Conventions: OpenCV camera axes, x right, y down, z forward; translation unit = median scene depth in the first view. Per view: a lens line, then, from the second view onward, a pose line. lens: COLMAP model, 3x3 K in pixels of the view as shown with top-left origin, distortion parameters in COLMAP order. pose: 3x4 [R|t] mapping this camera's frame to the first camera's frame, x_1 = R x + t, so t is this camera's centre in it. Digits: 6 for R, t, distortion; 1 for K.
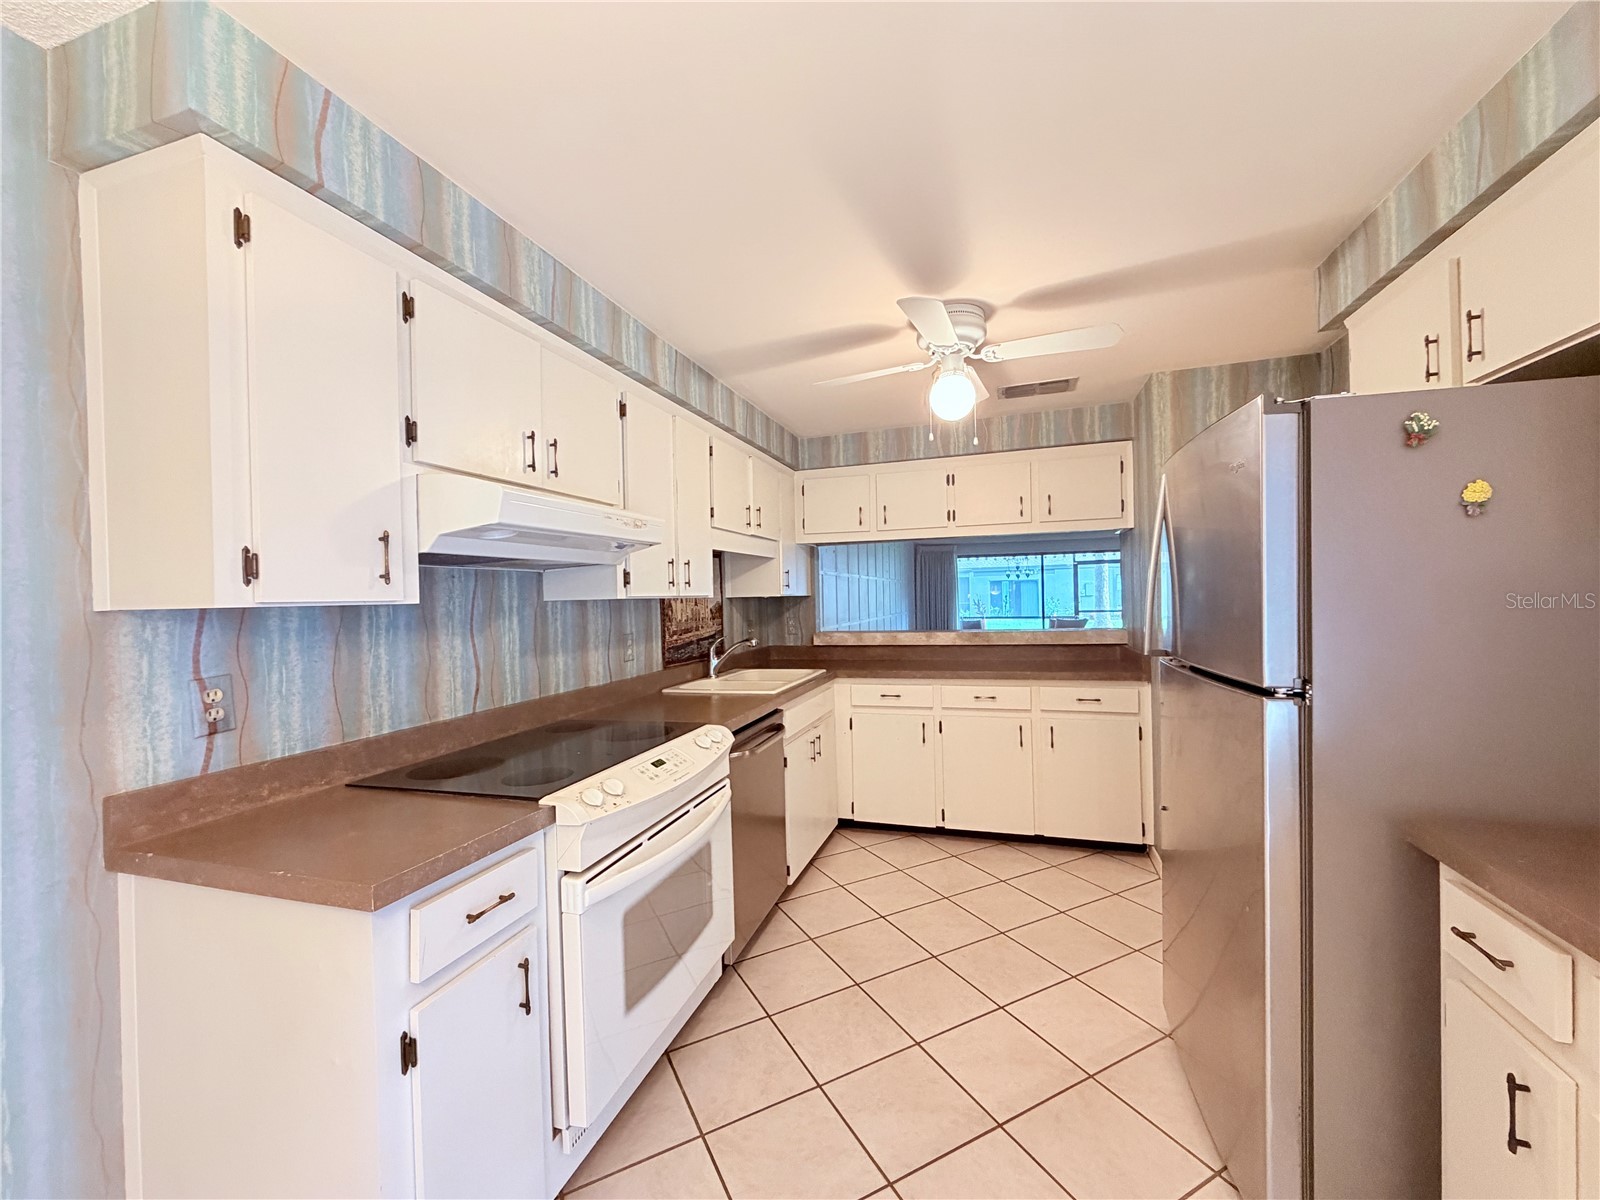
lens RADIAL K [[638.4, 0, 804.4], [0, 638.4, 598.1], [0, 0, 1]] dist [-0.001809, 0.000204]
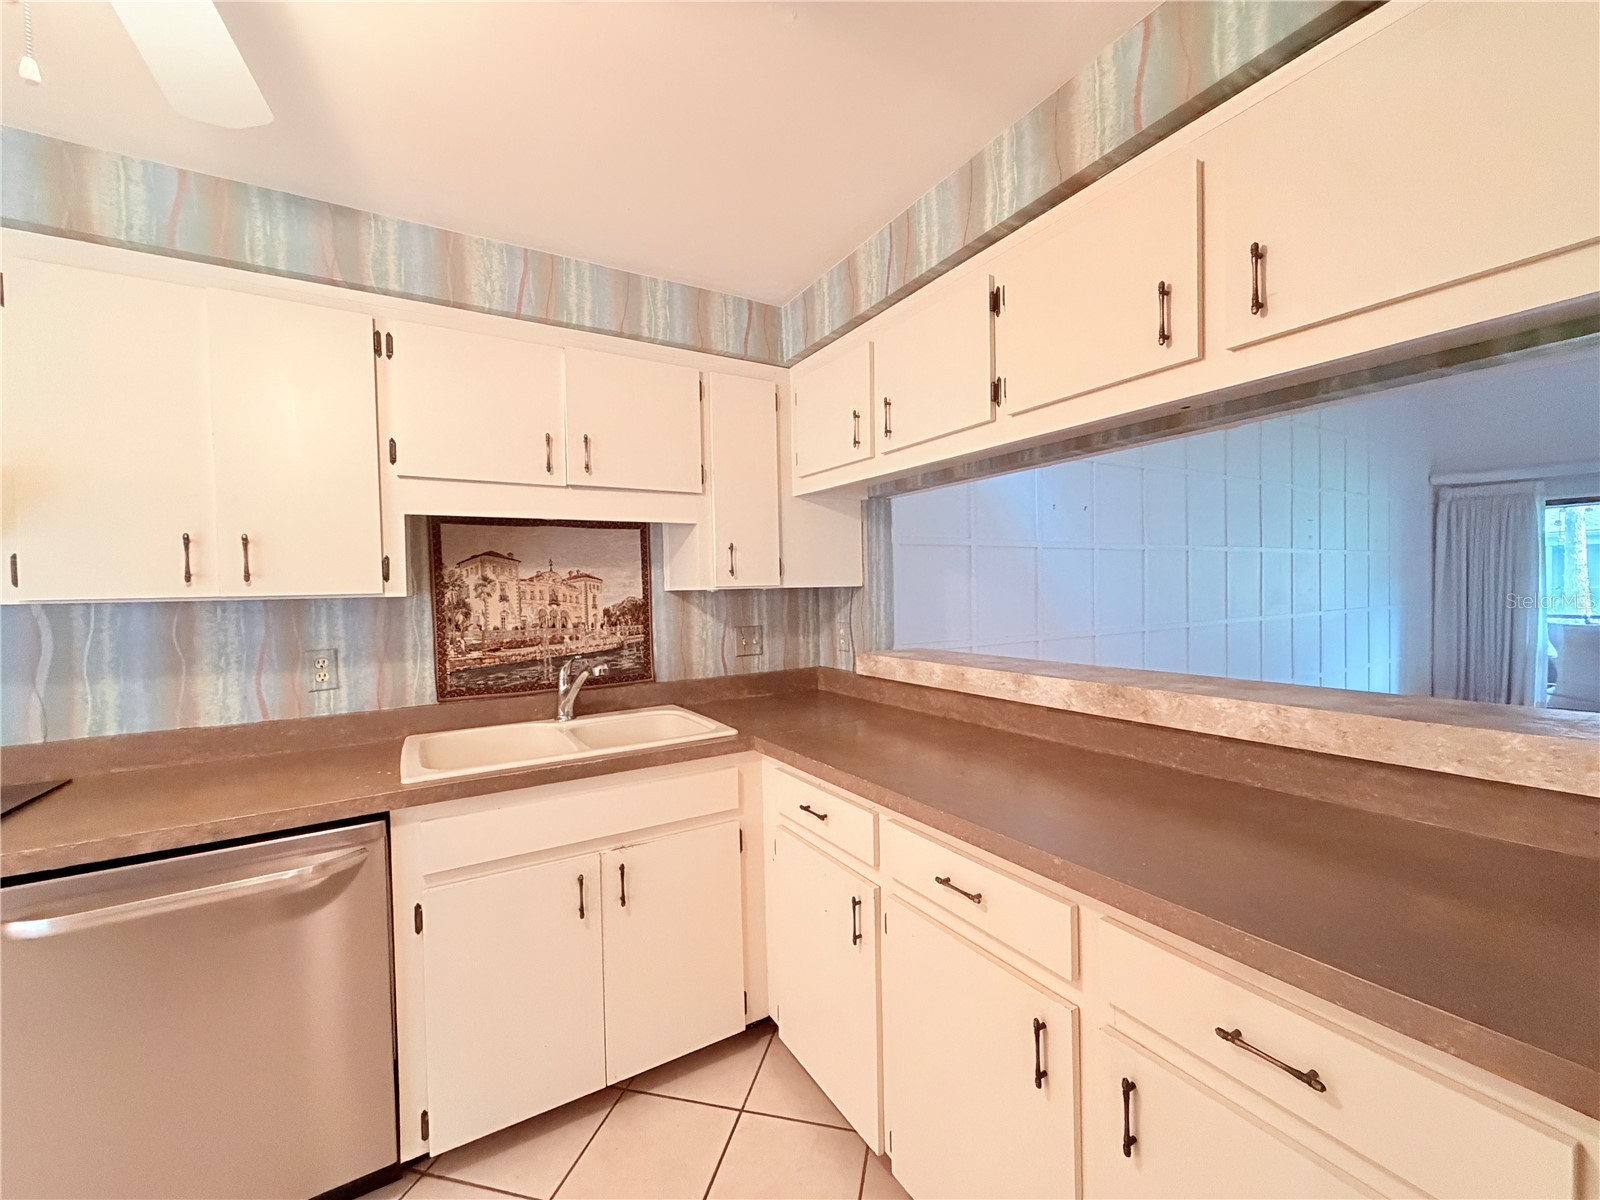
lens RADIAL K [[638.4, 0, 796.1], [0, 638.4, 603.4], [0, 0, 1]] dist [-0.001809, 0.000204]
pose [[0.752227, 0.022821, -0.658509, 0.477604], [0.002166, 0.999309, 0.037105, -0.014436], [0.658901, -0.029338, 0.751658, 0.735990]]
